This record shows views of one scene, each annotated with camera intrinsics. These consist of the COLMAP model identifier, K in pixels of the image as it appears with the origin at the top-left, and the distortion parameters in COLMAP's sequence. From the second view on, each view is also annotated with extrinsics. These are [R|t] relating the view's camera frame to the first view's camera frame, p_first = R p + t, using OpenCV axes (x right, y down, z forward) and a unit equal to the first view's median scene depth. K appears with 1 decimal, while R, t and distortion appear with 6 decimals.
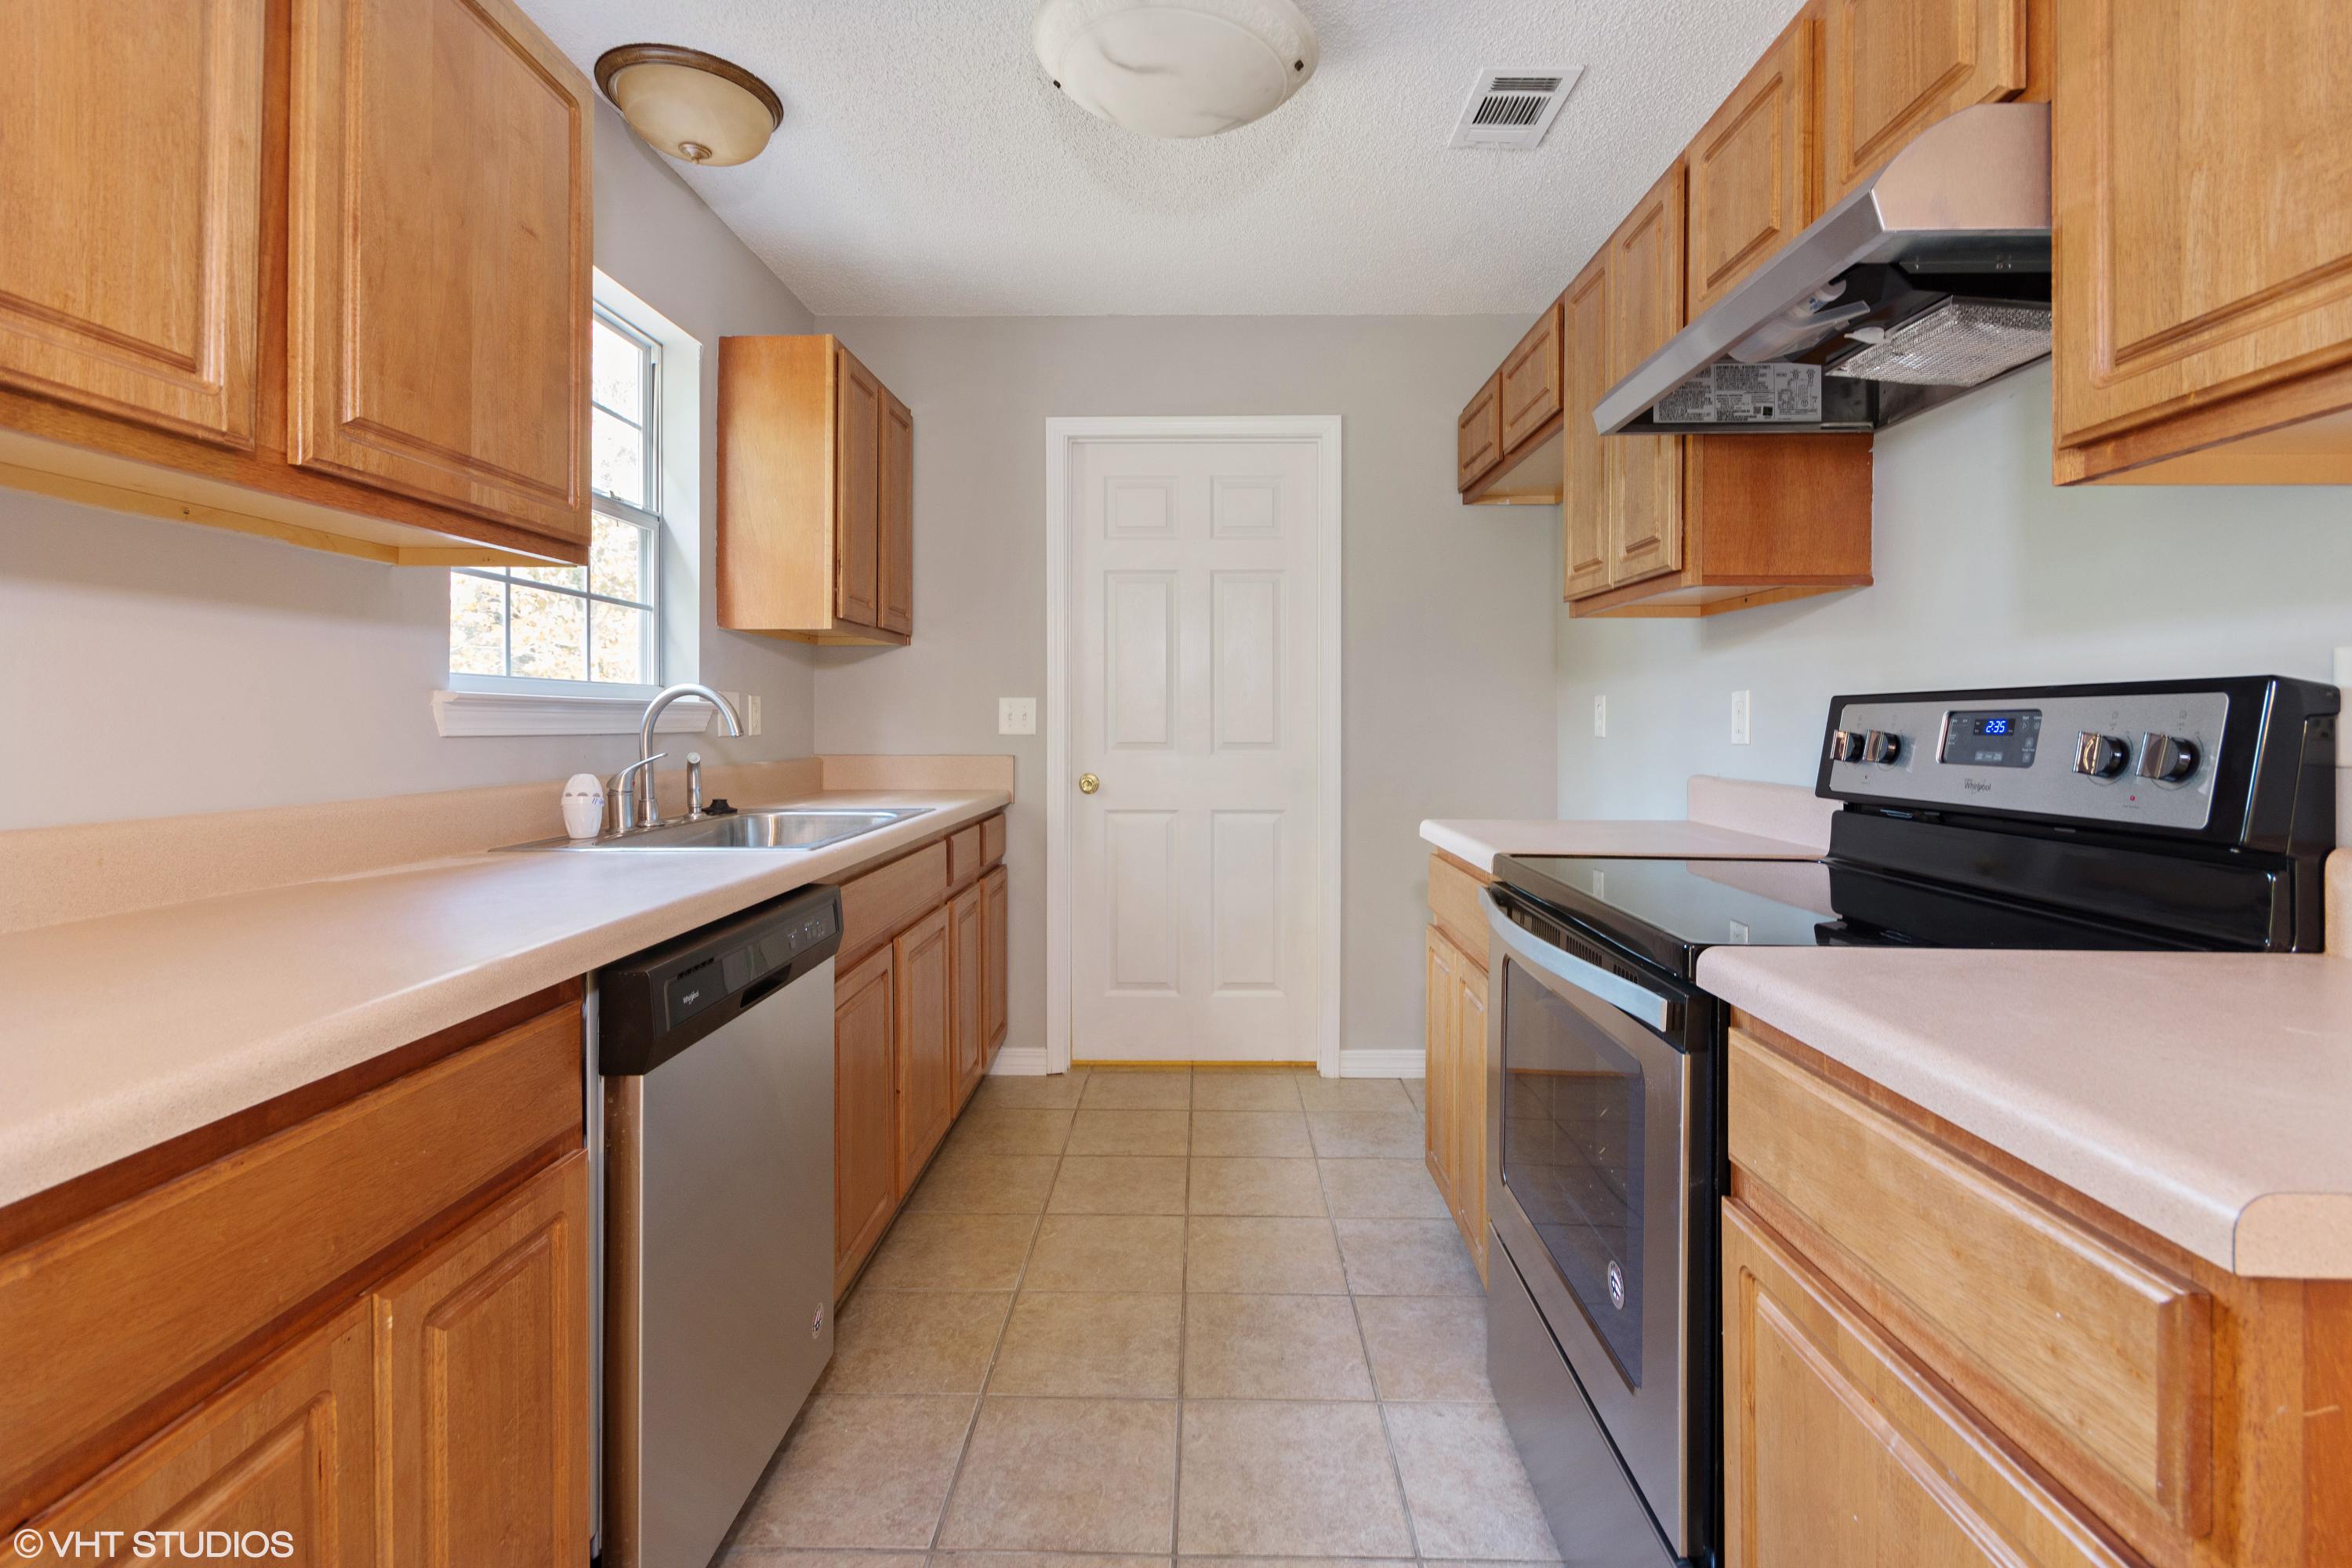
lens RADIAL K [[1059.6, 0, 1182.6], [0, 1059.6, 723.2], [0, 0, 1]] dist [0.003242, -0.001821]
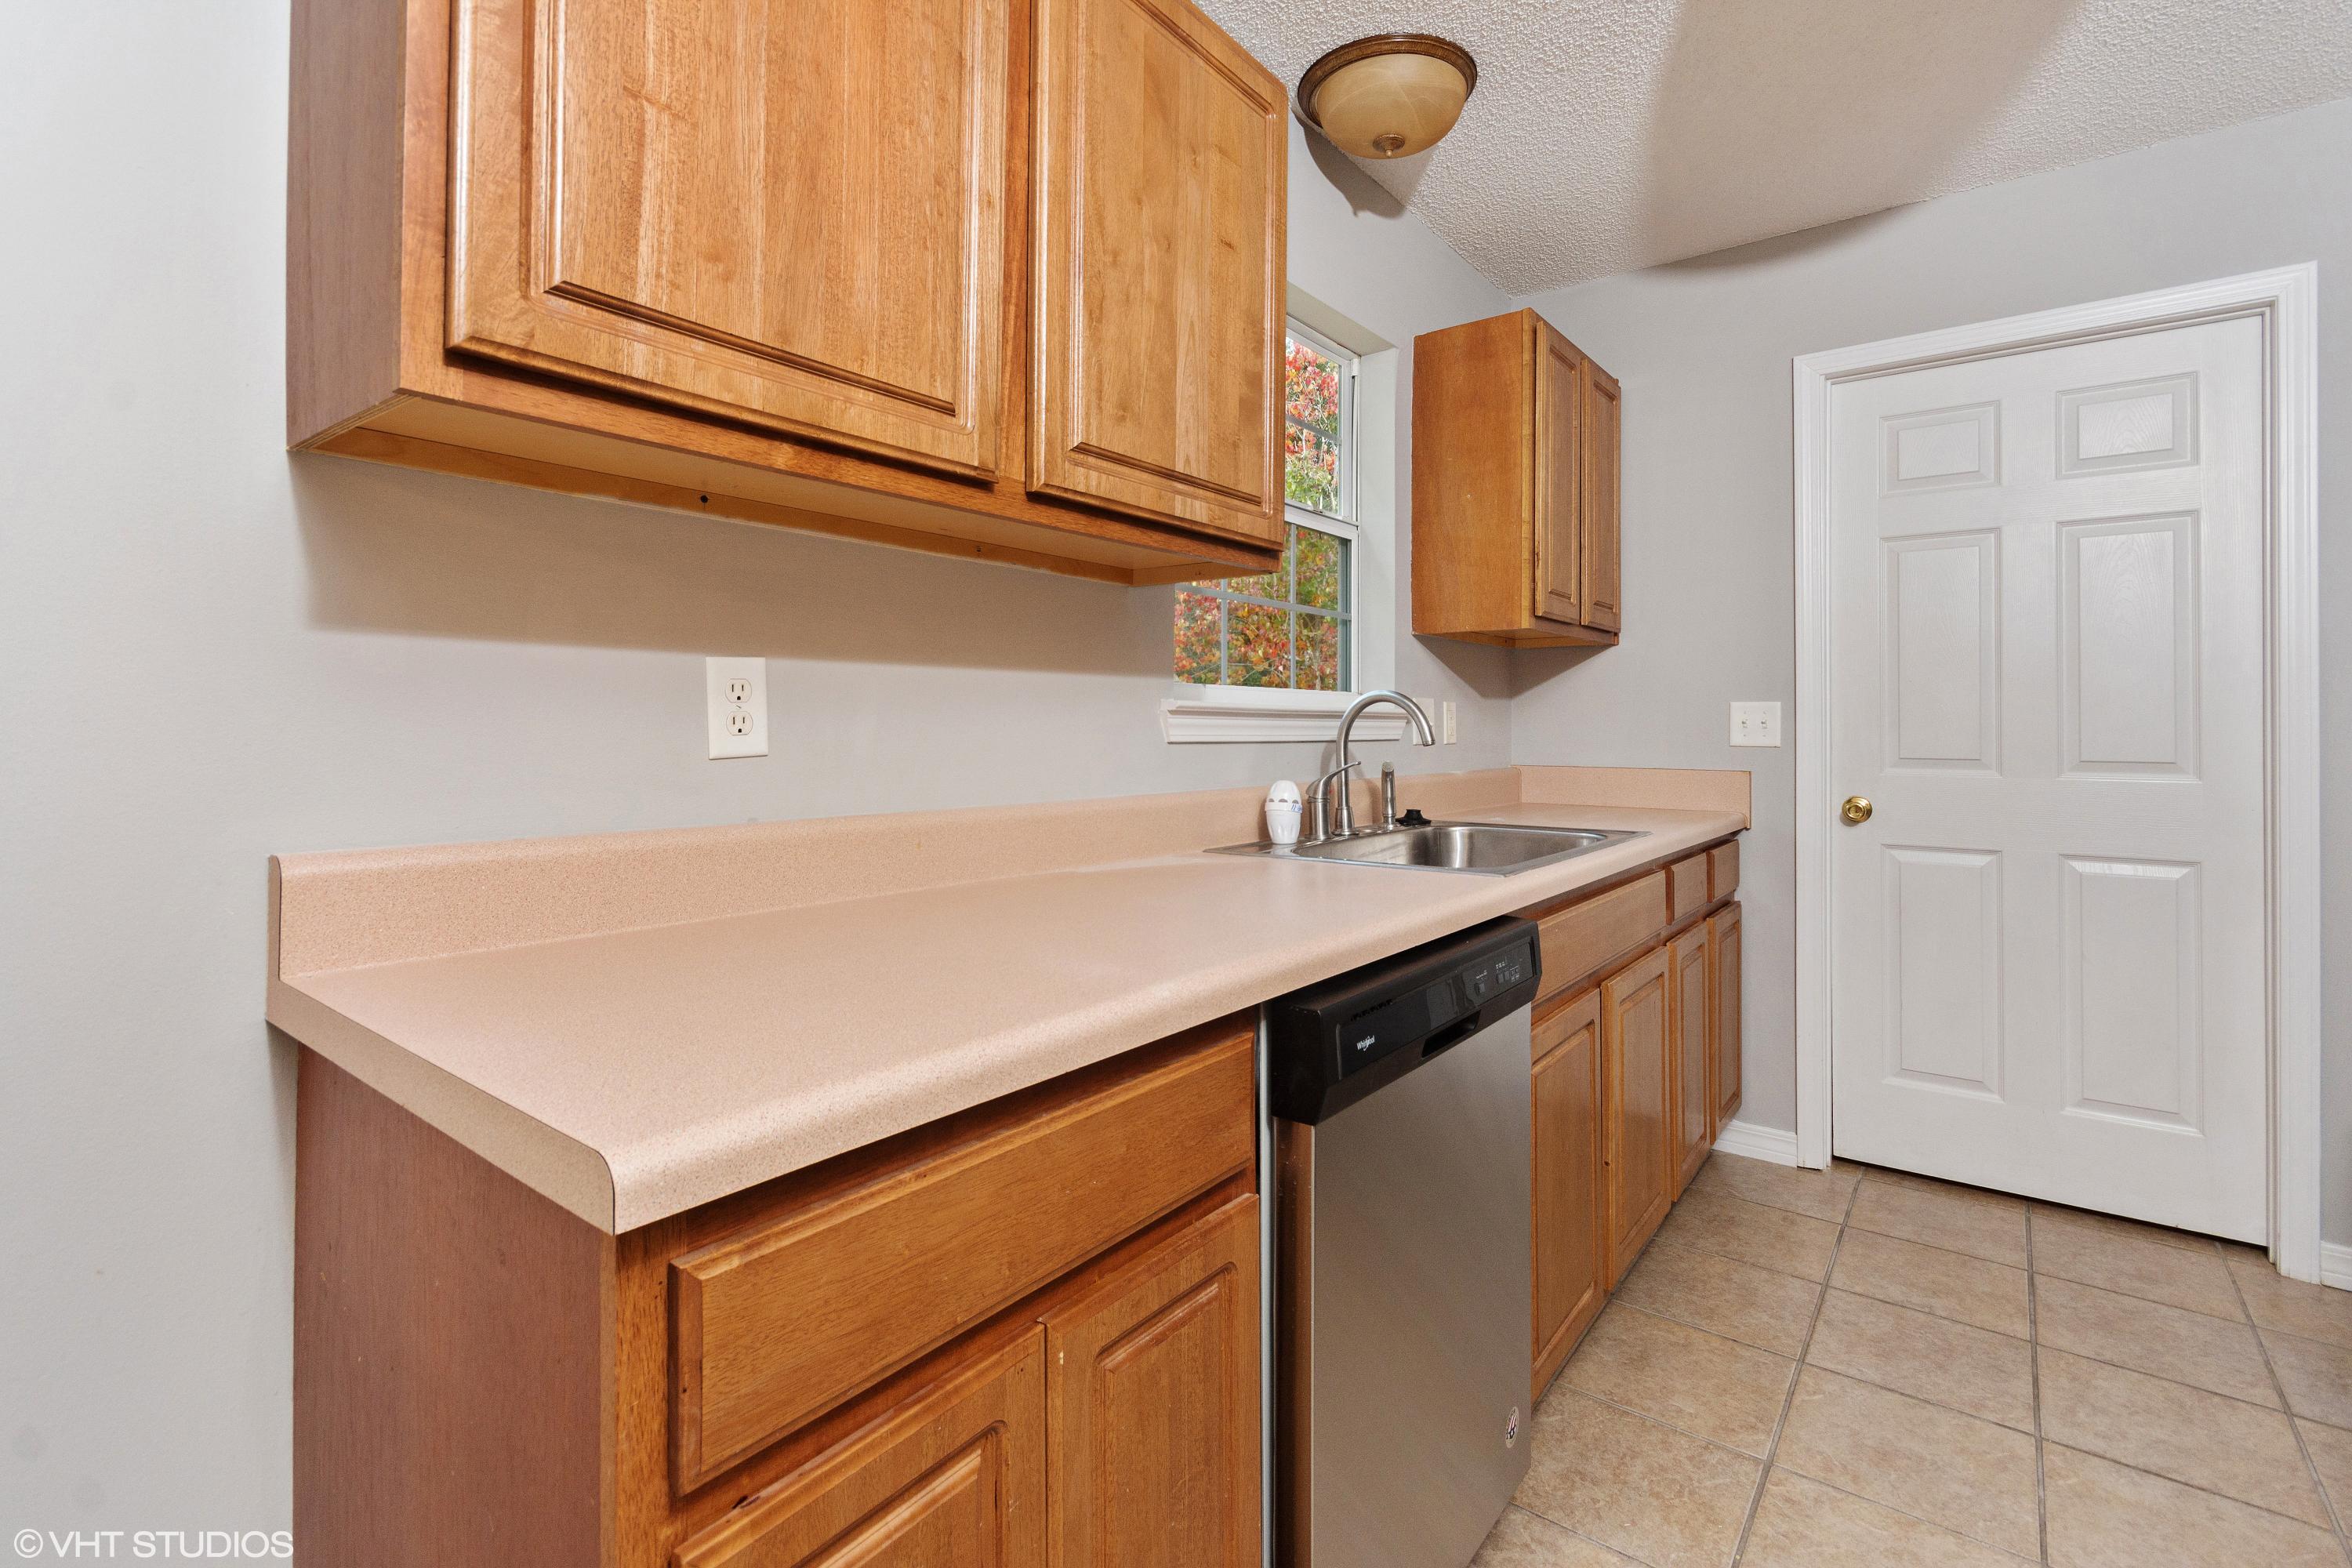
lens RADIAL K [[1059.6, 0, 1180.6], [0, 1059.6, 722.8], [0, 0, 1]] dist [0.003242, -0.001821]
pose [[0.802113, -0.003811, -0.597160, -0.042047], [-0.001335, 0.999966, -0.008175, 0.000663], [0.597171, 0.007354, 0.802080, 0.138421]]
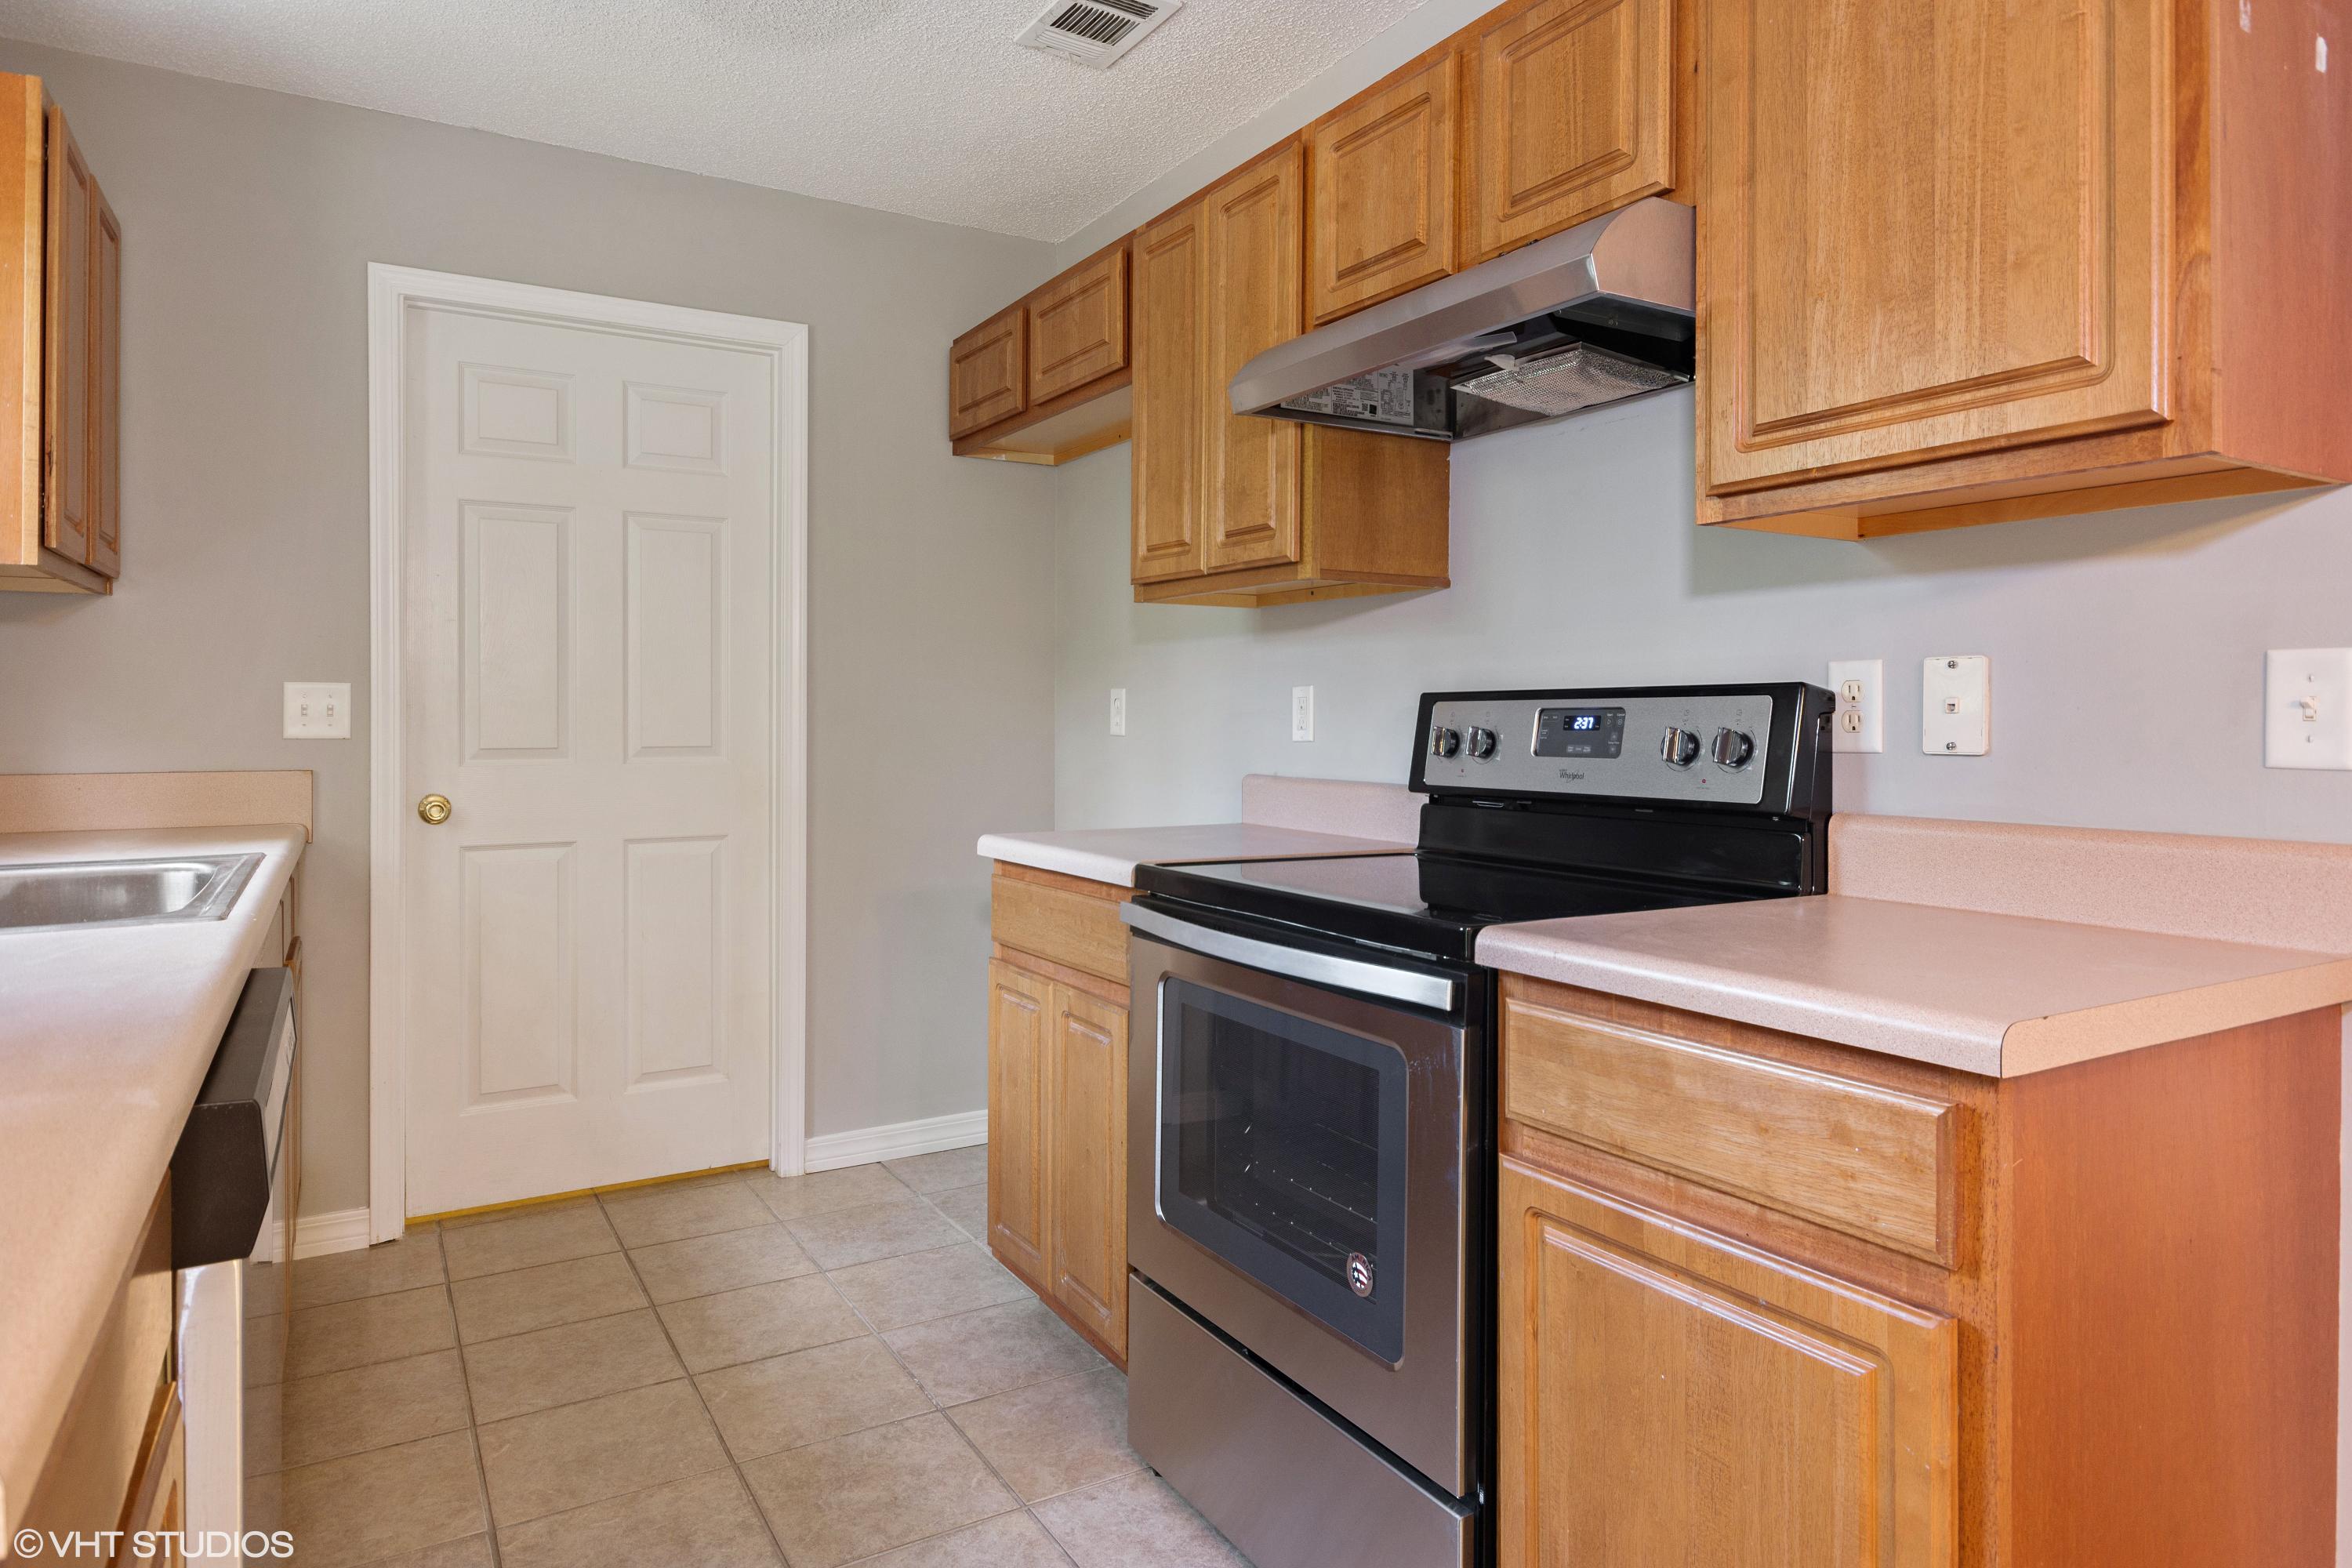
lens RADIAL K [[1385.1, 0, 1180.2], [0, 1385.1, 726.8], [0, 0, 1]] dist [0.004556, 0.004084]
pose [[0.851597, -0.004591, 0.524176, -0.297083], [0.001700, 0.999981, 0.005996, -0.001384], [-0.524194, -0.004215, 0.851589, -0.025112]]
